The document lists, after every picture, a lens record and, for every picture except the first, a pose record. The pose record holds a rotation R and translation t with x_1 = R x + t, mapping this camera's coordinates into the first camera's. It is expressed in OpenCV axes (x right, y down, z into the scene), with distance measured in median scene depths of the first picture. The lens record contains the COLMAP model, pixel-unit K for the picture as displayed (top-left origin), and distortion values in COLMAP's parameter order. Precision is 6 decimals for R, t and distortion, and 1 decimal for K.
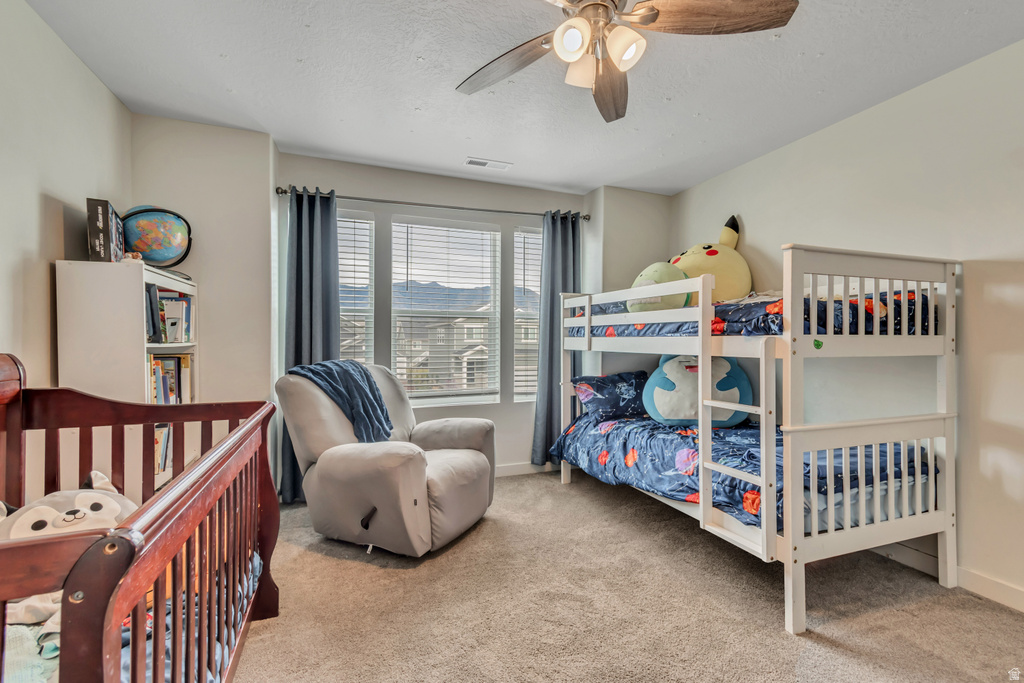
lens RADIAL K [[453.3, 0, 511.6], [0, 453.3, 339.4], [0, 0, 1]] dist [0.002393, 0.000402]
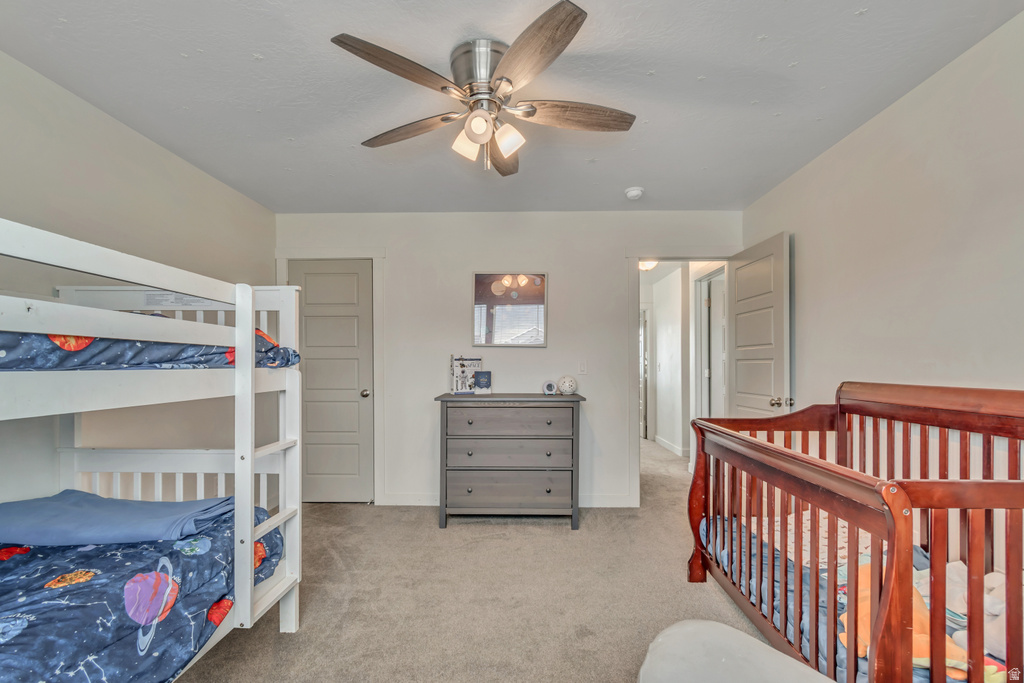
lens RADIAL K [[453.3, 0, 511.6], [0, 453.3, 339.4], [0, 0, 1]] dist [0.002393, 0.000402]
pose [[-0.927235, 0.015197, 0.374171, -0.223672], [-0.005841, 0.998468, -0.055028, -0.012990], [-0.374434, -0.053209, -0.925726, 1.281265]]
